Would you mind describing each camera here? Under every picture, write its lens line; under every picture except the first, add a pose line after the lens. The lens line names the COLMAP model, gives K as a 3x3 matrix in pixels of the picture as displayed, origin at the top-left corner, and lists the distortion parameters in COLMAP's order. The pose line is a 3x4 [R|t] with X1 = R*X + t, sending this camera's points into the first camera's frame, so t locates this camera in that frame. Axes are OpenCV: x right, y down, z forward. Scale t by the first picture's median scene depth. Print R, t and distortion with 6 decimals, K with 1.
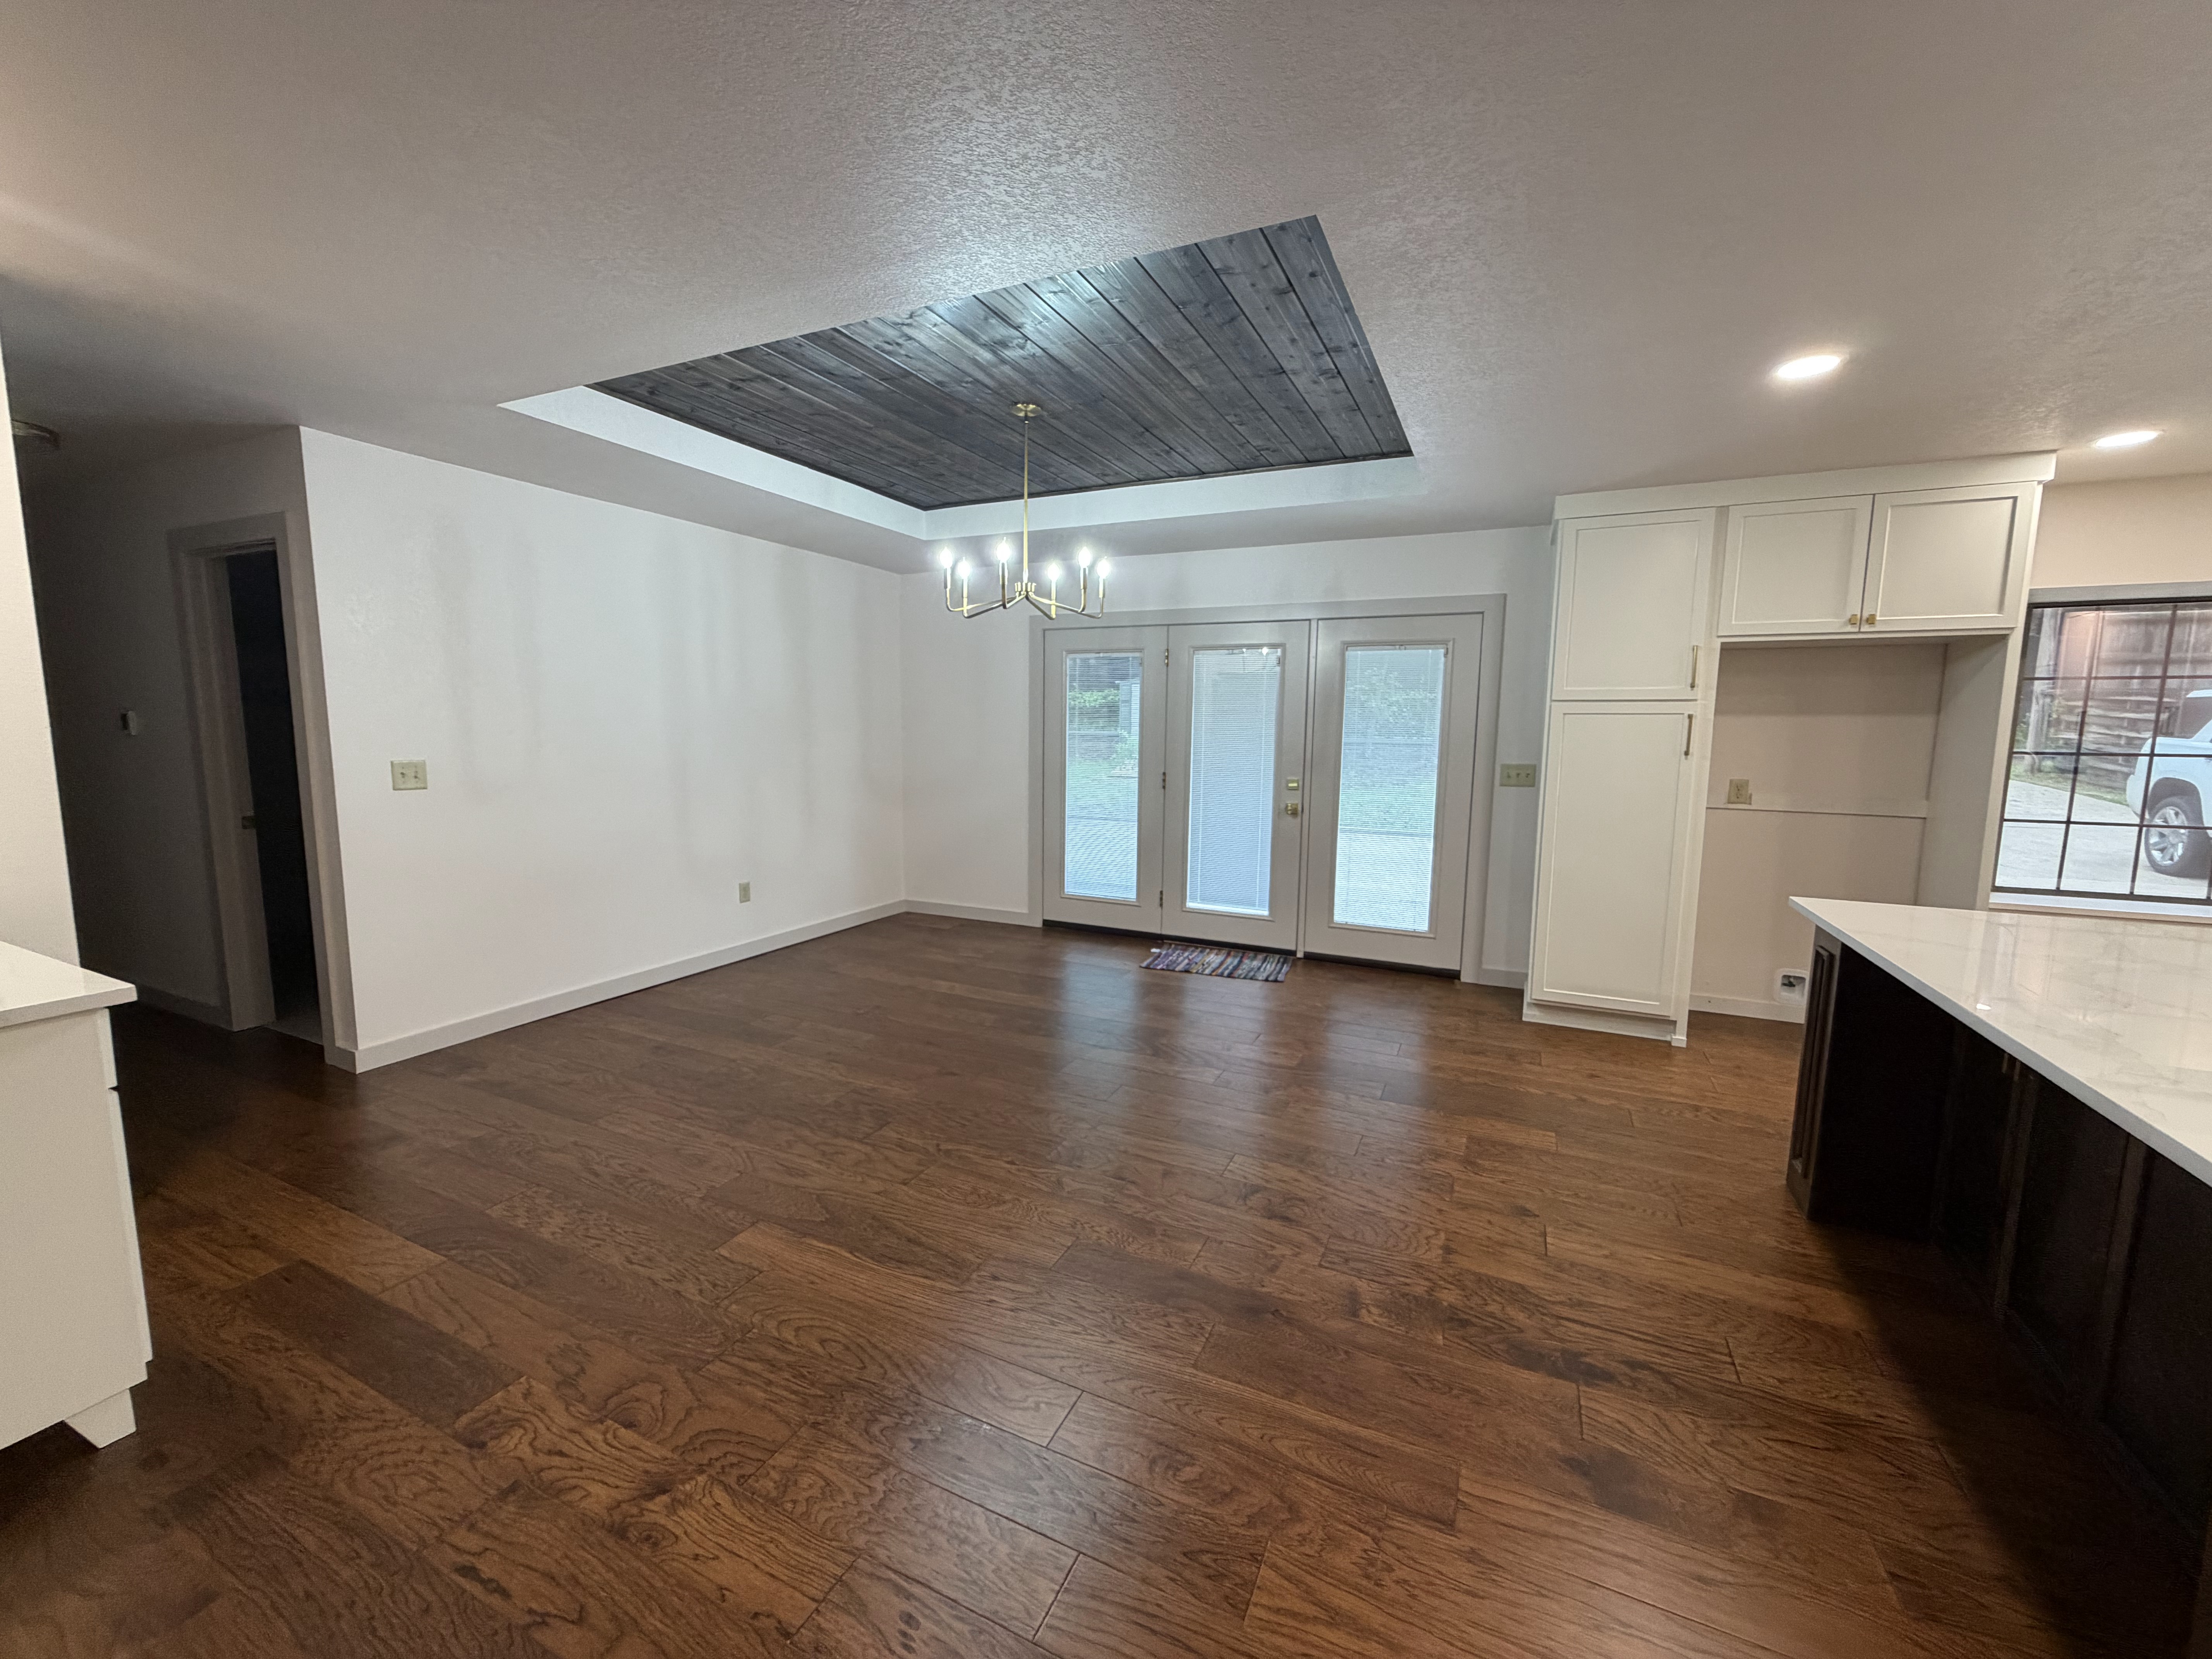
lens RADIAL K [[878.2, 0, 1101.1], [0, 878.2, 832.2], [0, 0, 1]] dist [-0.000103, 0.000053]
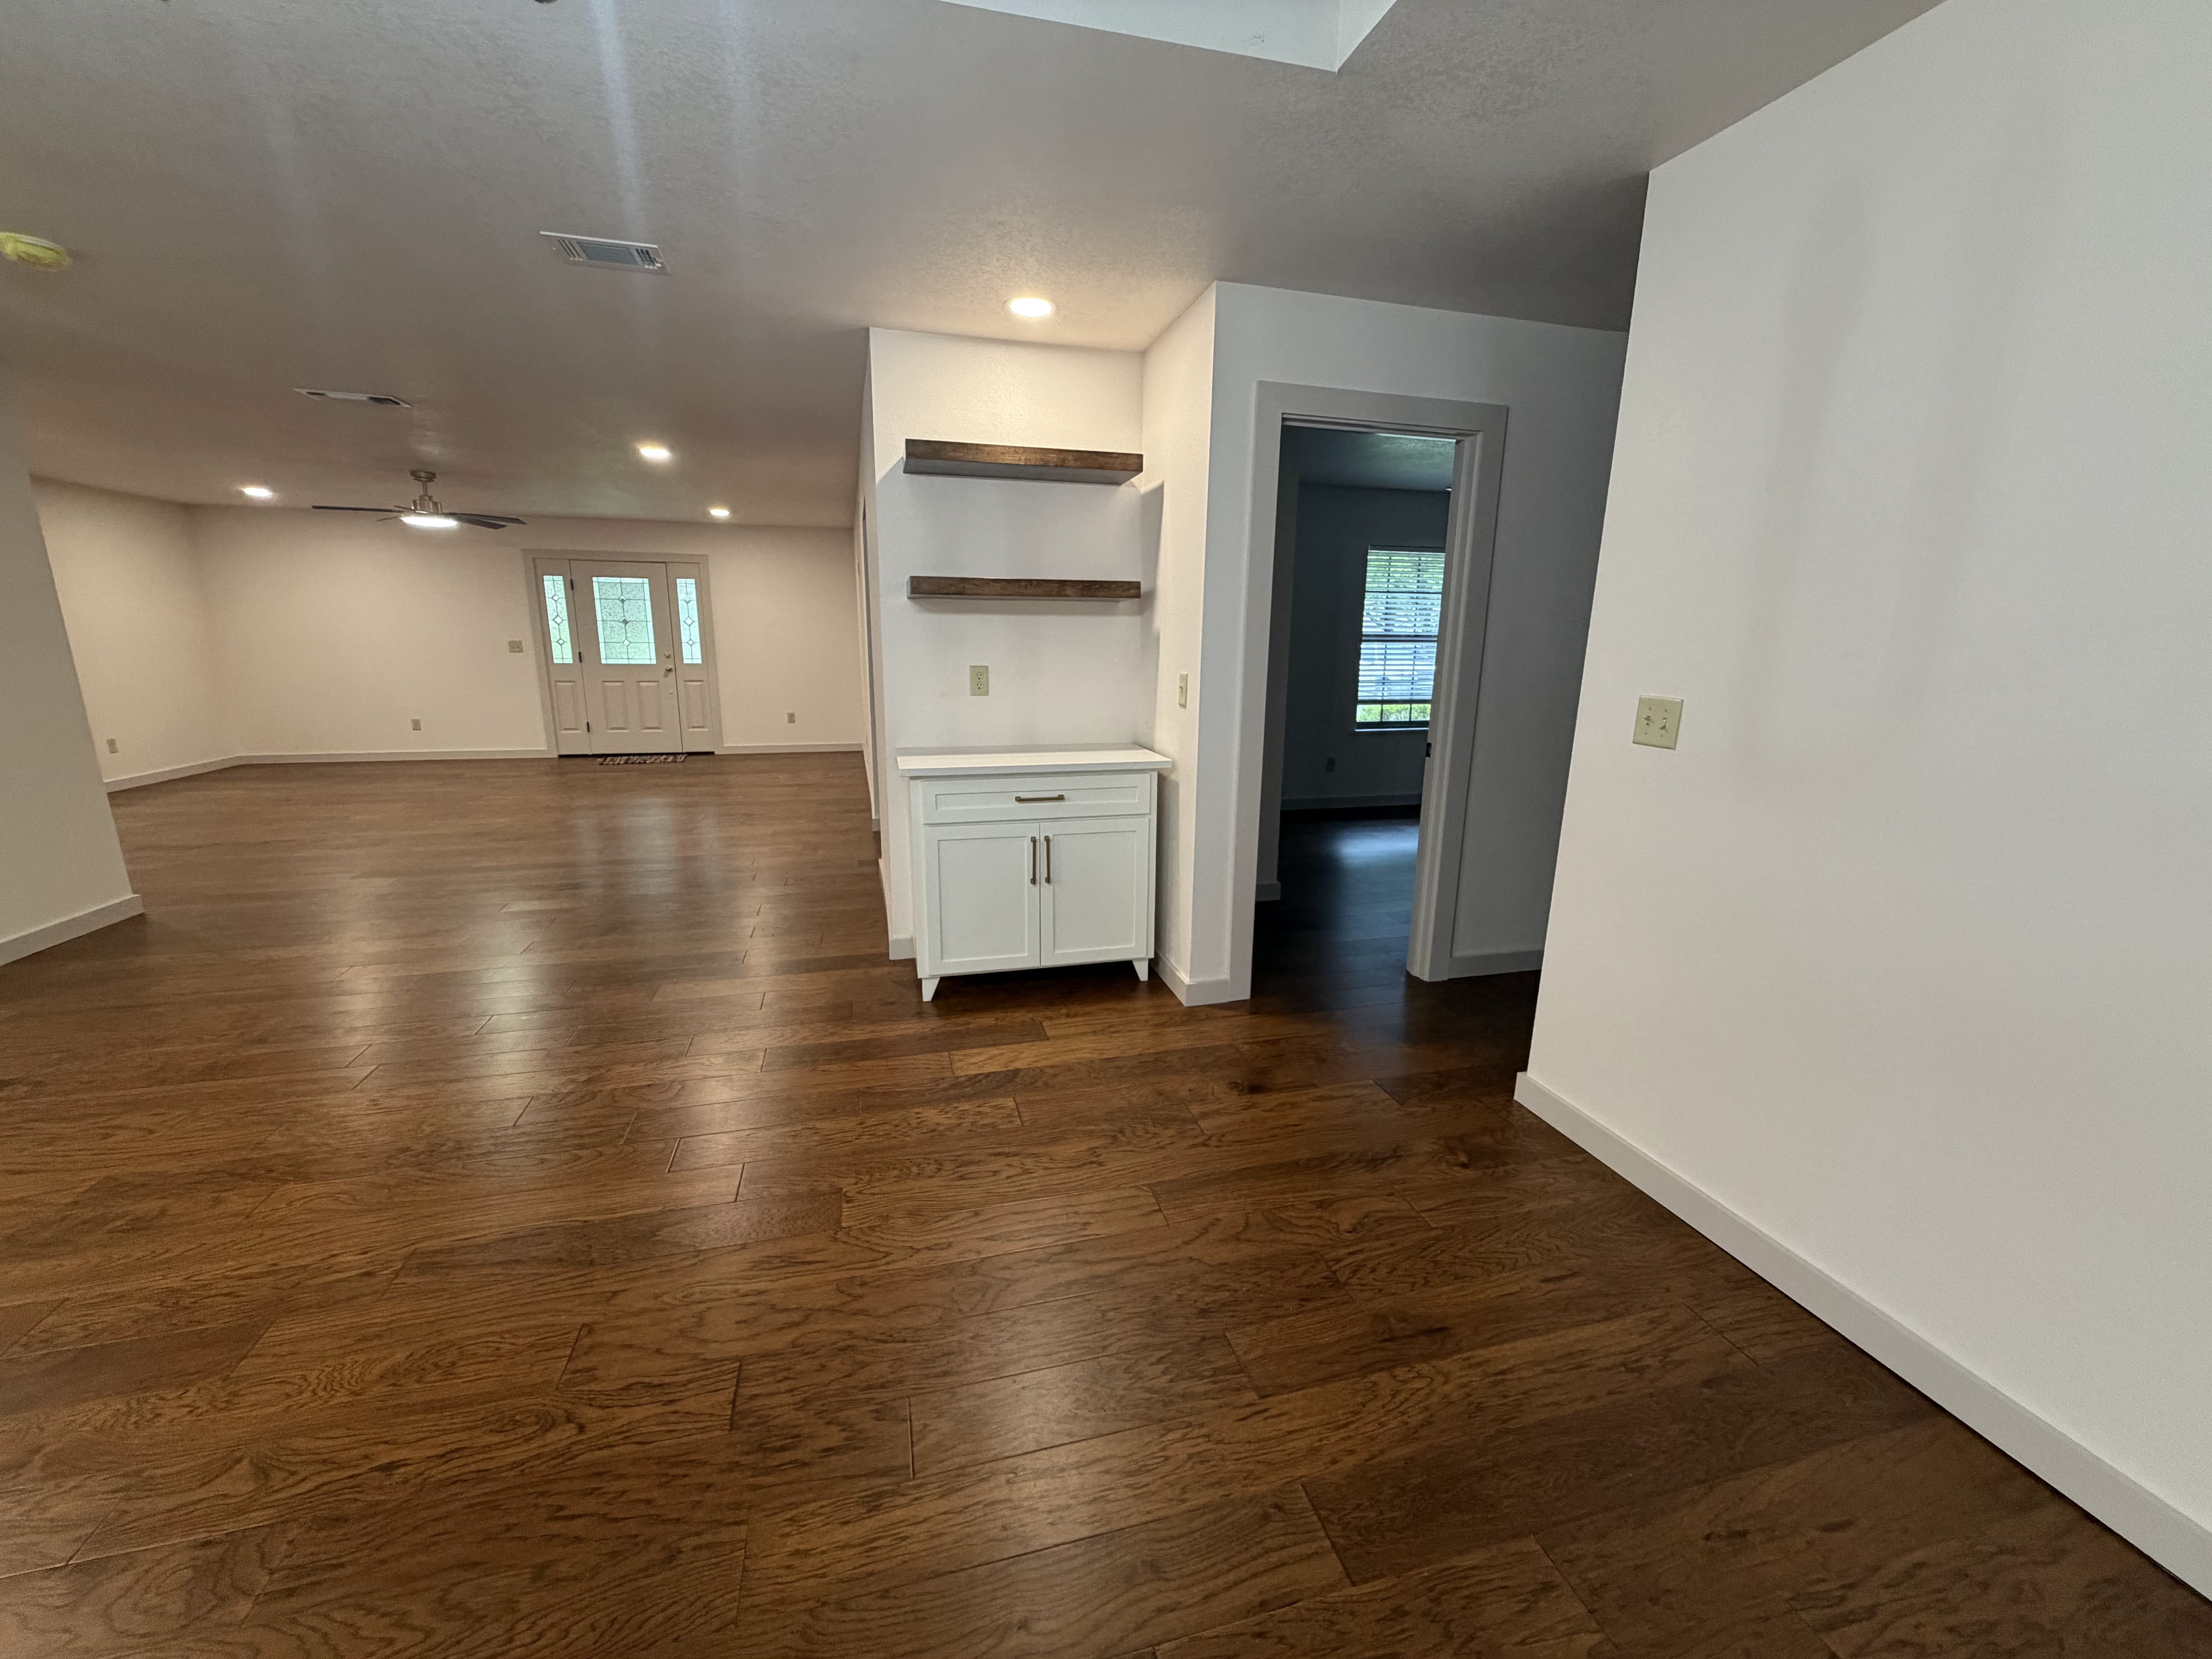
lens RADIAL K [[878.2, 0, 1101.1], [0, 878.2, 832.2], [0, 0, 1]] dist [-0.000103, 0.000053]
pose [[-0.765140, 0.122665, -0.632072, -0.112119], [-0.097931, 0.948092, 0.302541, -0.137514], [0.636373, 0.293386, -0.713410, 1.207294]]
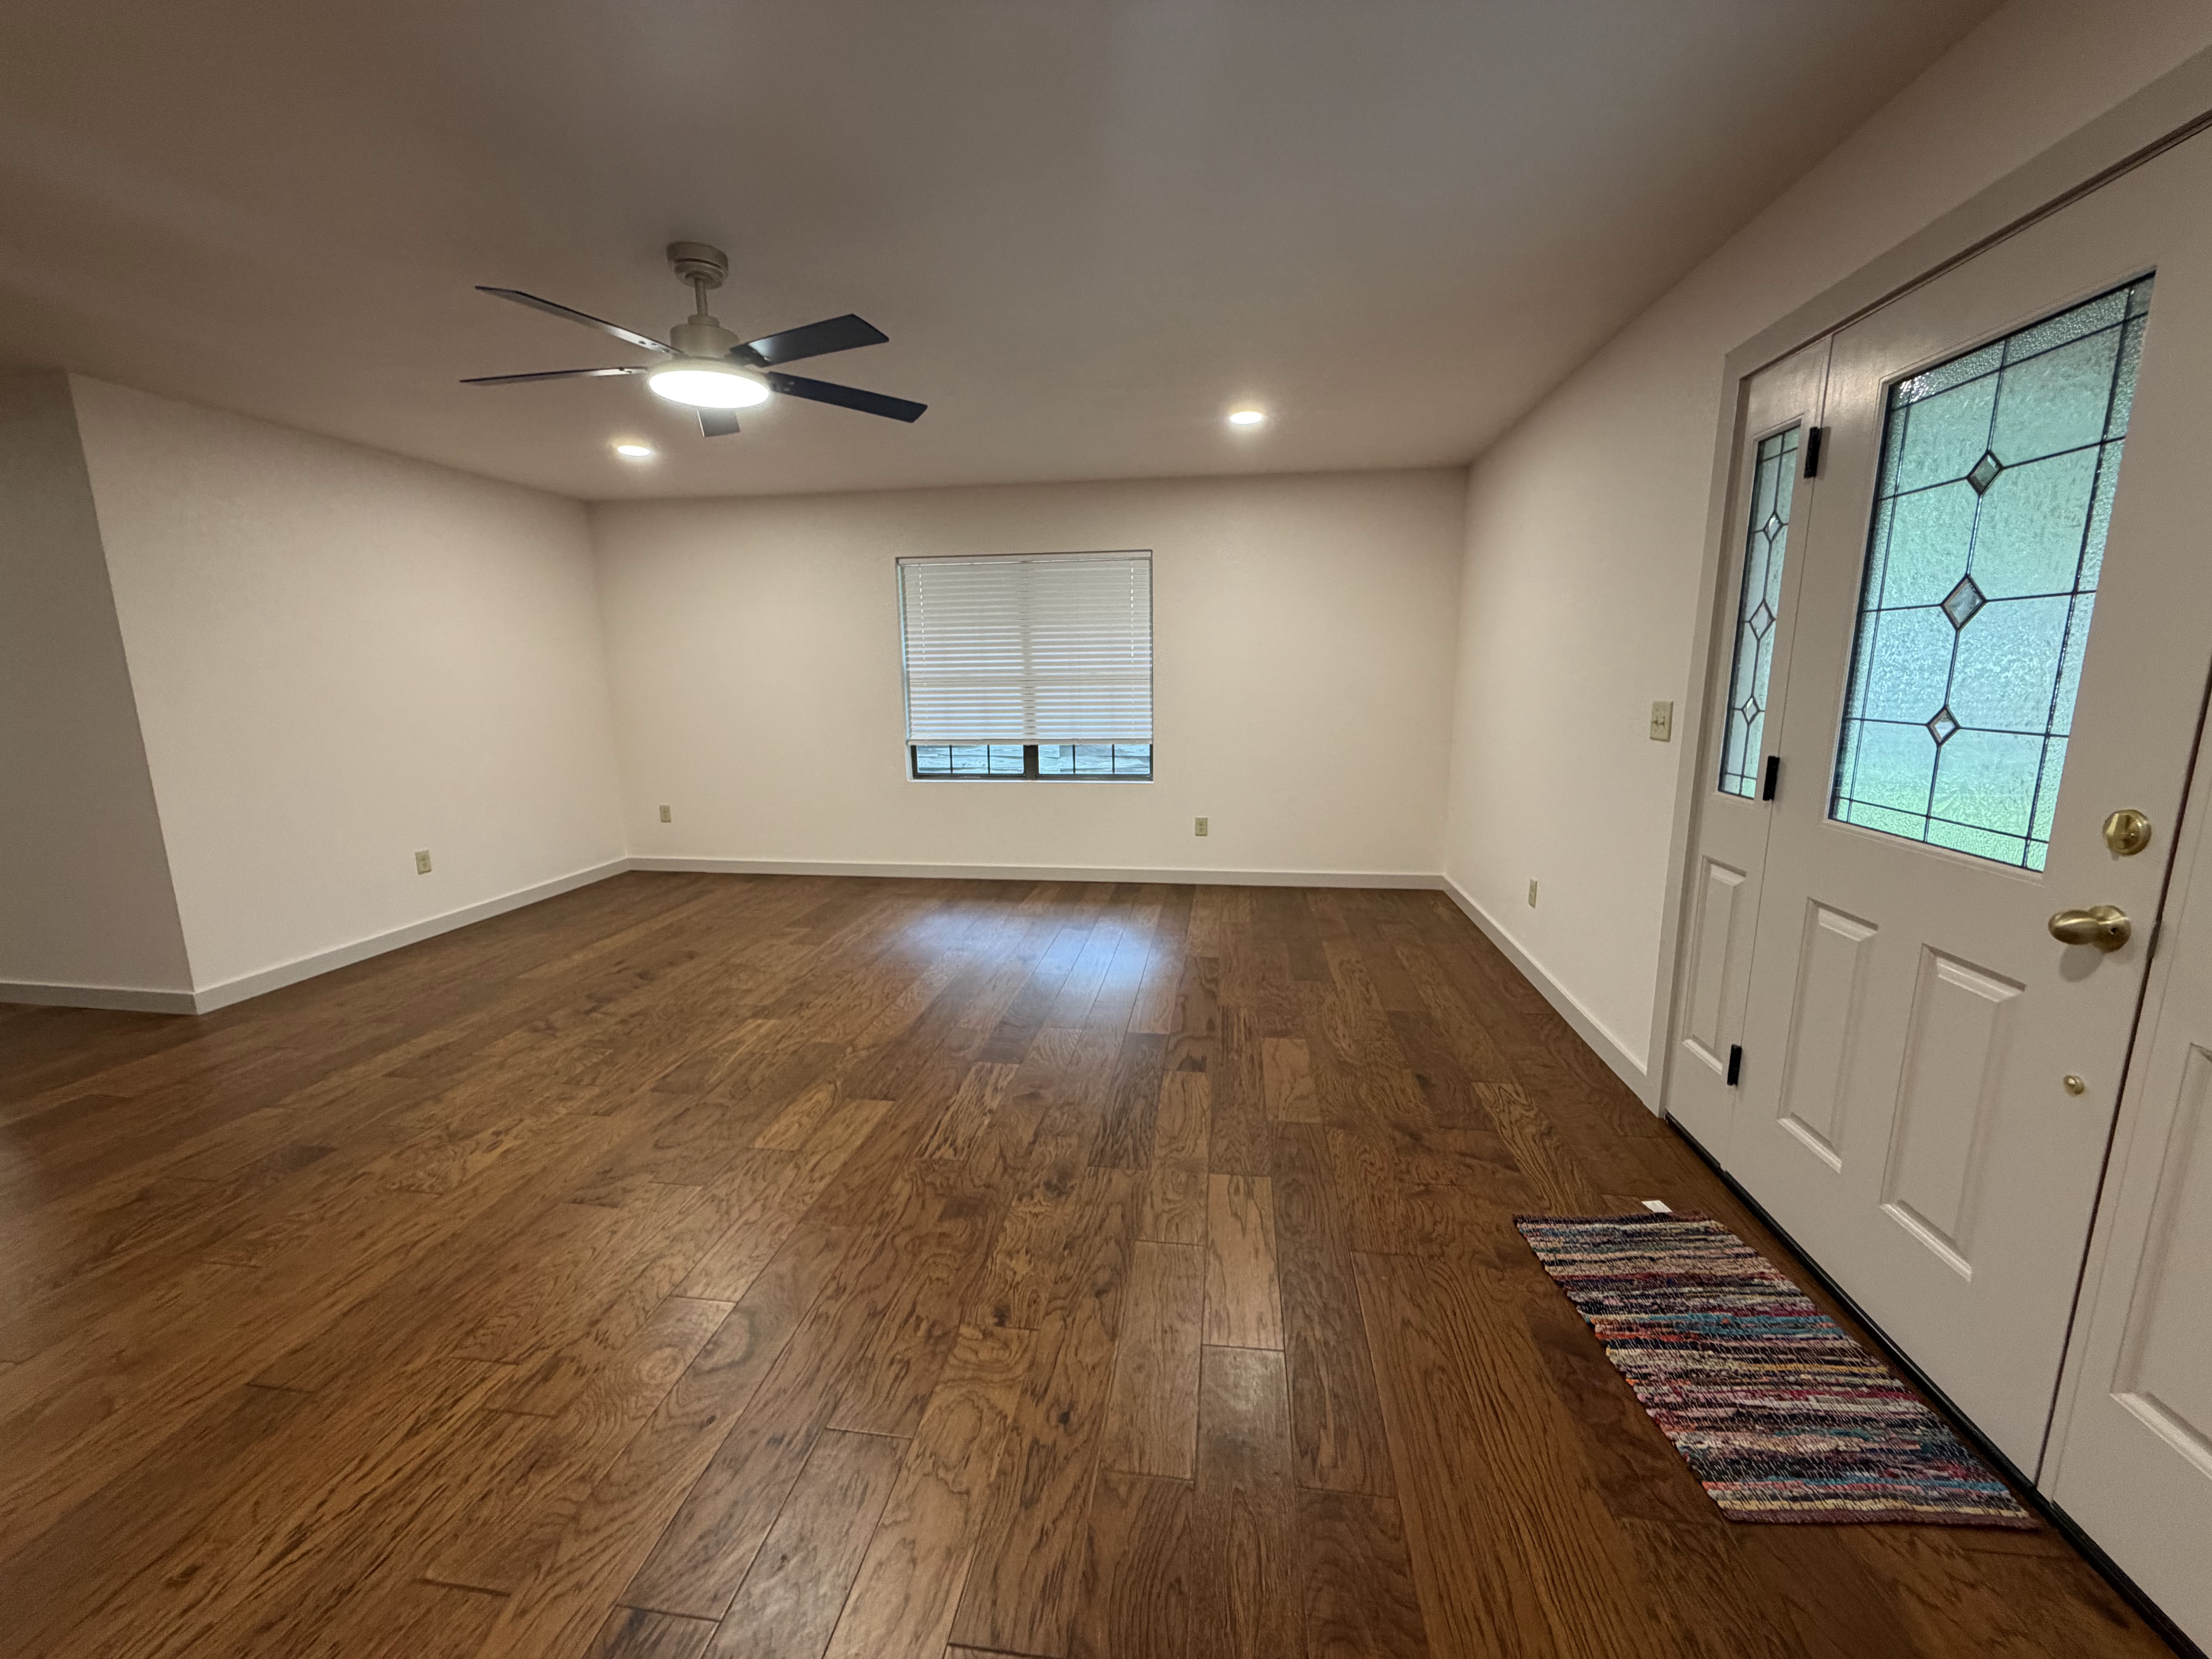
lens RADIAL K [[878.2, 0, 1101.1], [0, 878.2, 832.2], [0, 0, 1]] dist [-0.000103, 0.000053]
pose [[-0.298772, -0.179331, 0.937324, -1.049097], [0.123876, 0.966588, 0.224416, 0.150710], [-0.946250, 0.183161, -0.266575, -1.152625]]
